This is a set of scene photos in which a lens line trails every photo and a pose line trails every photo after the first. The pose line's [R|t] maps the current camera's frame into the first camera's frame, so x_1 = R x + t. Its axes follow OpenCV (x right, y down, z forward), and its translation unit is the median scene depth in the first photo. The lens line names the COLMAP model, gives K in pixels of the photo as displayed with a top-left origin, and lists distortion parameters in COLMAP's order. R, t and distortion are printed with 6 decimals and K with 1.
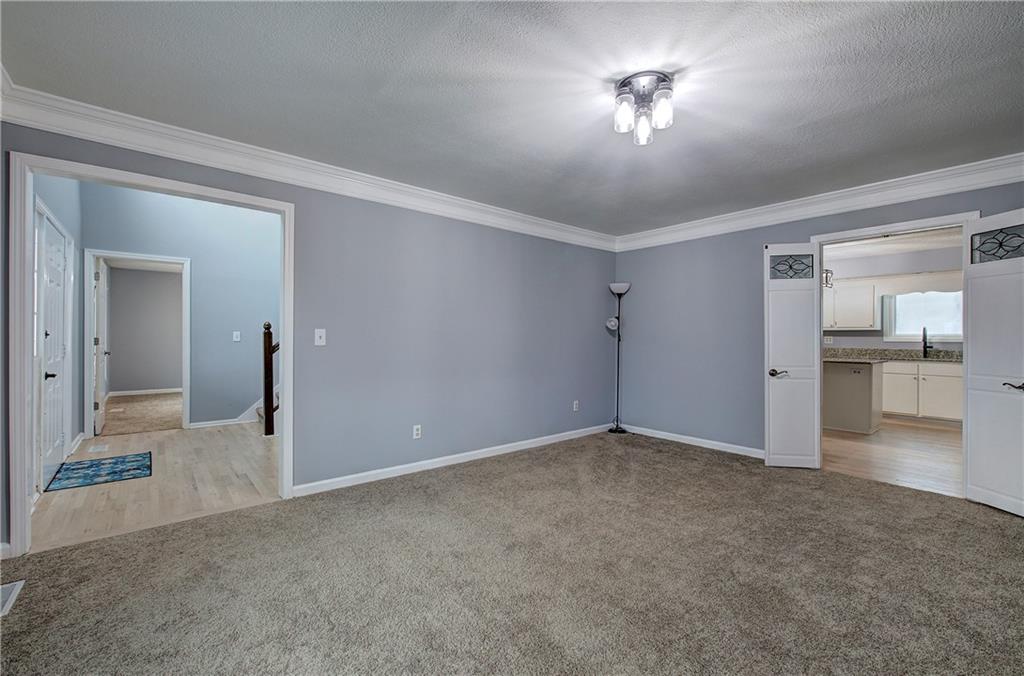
lens RADIAL K [[431.3, 0, 511.9], [0, 431.3, 337.2], [0, 0, 1]] dist [-0.002292, 0.000417]
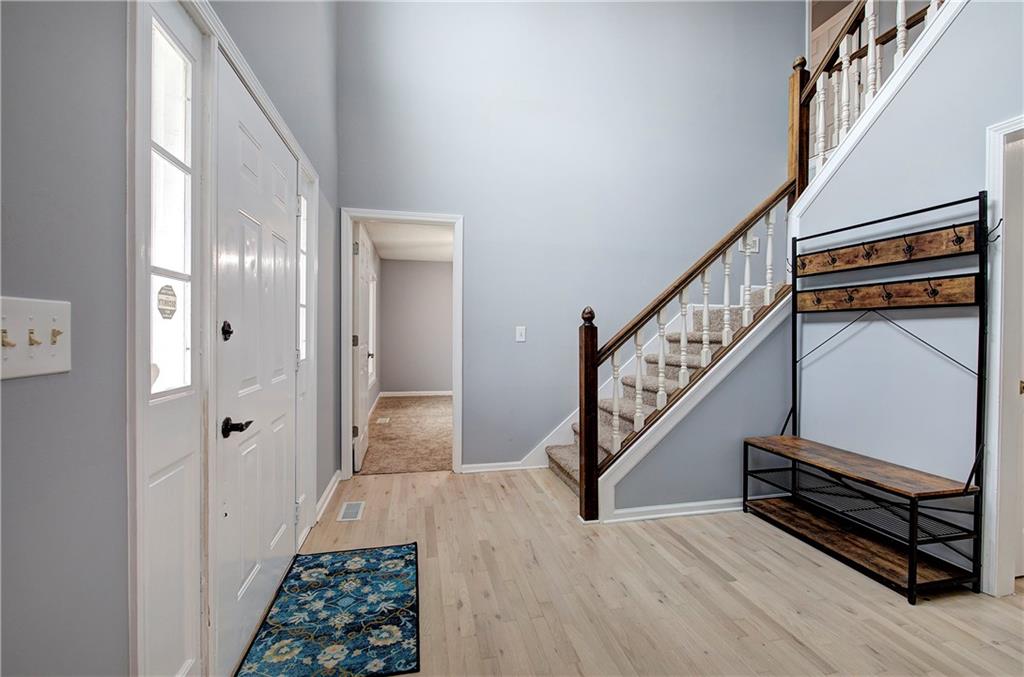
lens RADIAL K [[431.3, 0, 511.9], [0, 431.3, 337.7], [0, 0, 1]] dist [-0.002292, 0.000417]
pose [[0.889450, 0.005781, -0.456996, -0.407320], [-0.002090, 0.999961, 0.008580, -0.002175], [0.457028, -0.006676, 0.889427, 0.481617]]
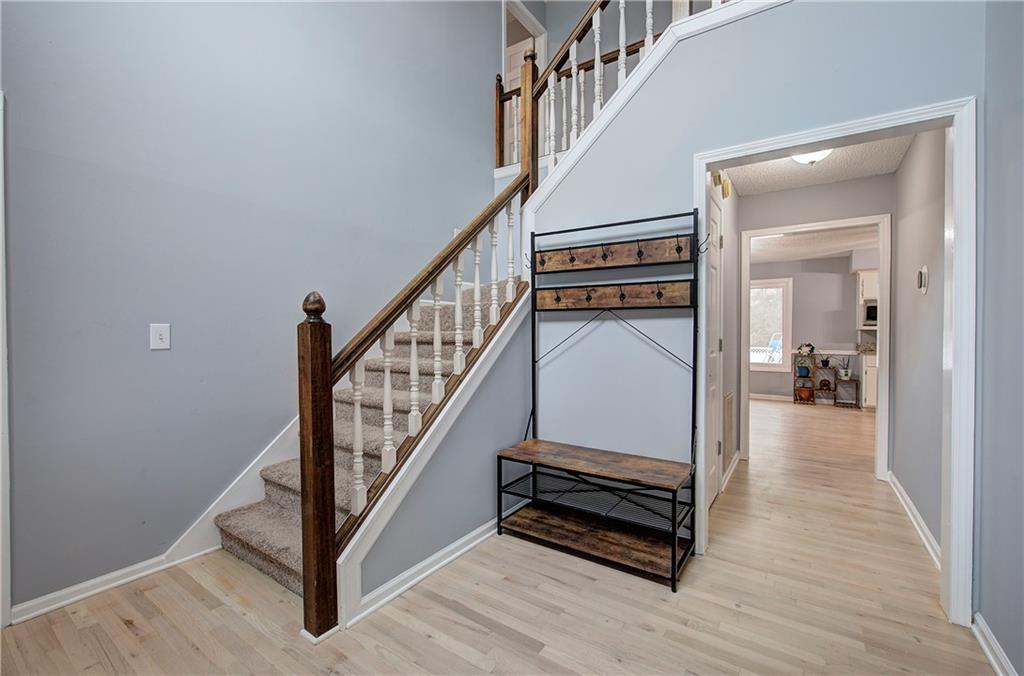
lens RADIAL K [[431.3, 0, 511.9], [0, 431.3, 337.2], [0, 0, 1]] dist [-0.002292, 0.000417]
pose [[0.961095, -0.008506, 0.276087, -0.513360], [0.005653, 0.999922, 0.011125, -0.003822], [-0.276160, -0.009131, 0.961068, 0.637371]]
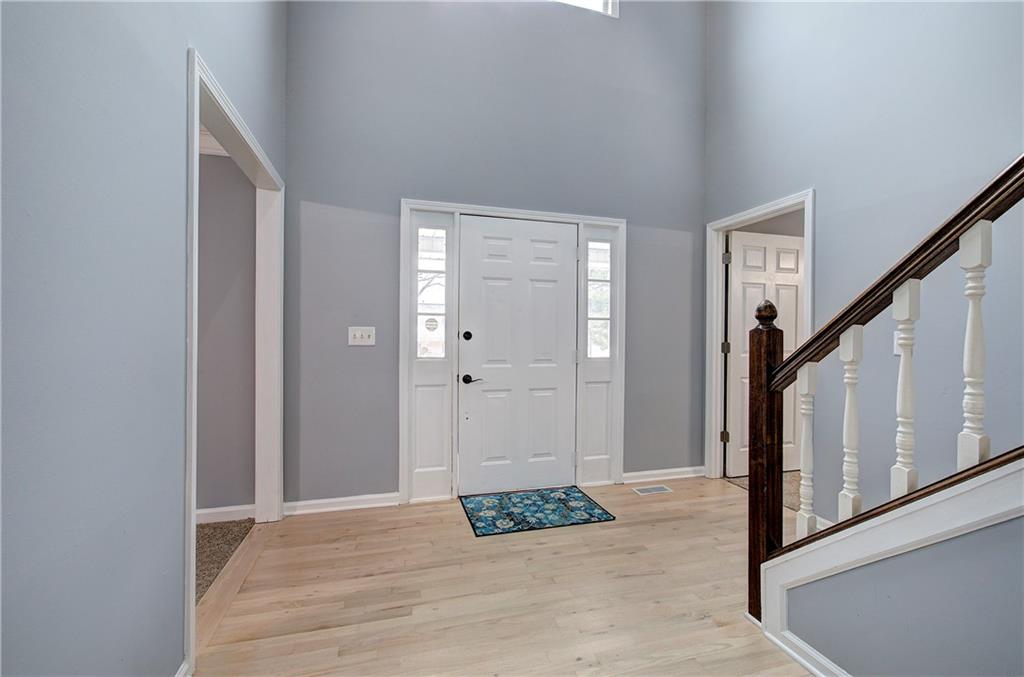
lens RADIAL K [[431.3, 0, 511.9], [0, 431.3, 337.7], [0, 0, 1]] dist [-0.002292, 0.000417]
pose [[-0.401972, -0.005949, -0.915633, -0.155794], [-0.014442, 0.999896, -0.000157, -0.001633], [0.915538, 0.013161, -0.402016, 0.949446]]
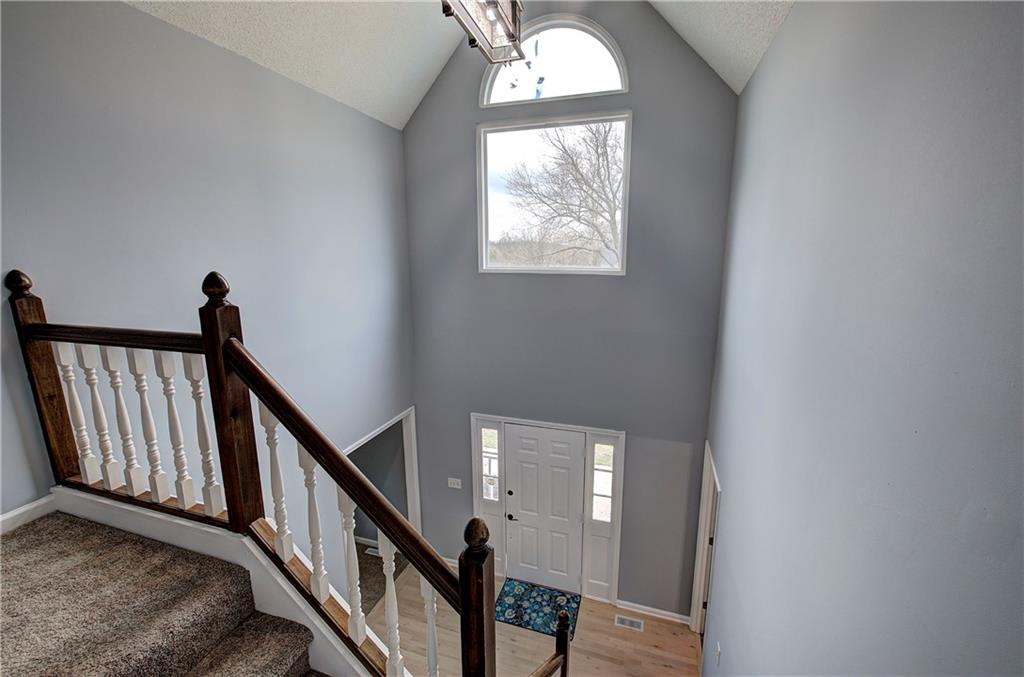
lens RADIAL K [[431.3, 0, 511.9], [0, 431.3, 337.7], [0, 0, 1]] dist [-0.002292, 0.000417]
pose [[-0.849641, 0.102665, -0.517271, -0.216835], [-0.001919, 0.980259, 0.197709, -0.556678], [0.527357, 0.168974, -0.832672, 1.420259]]
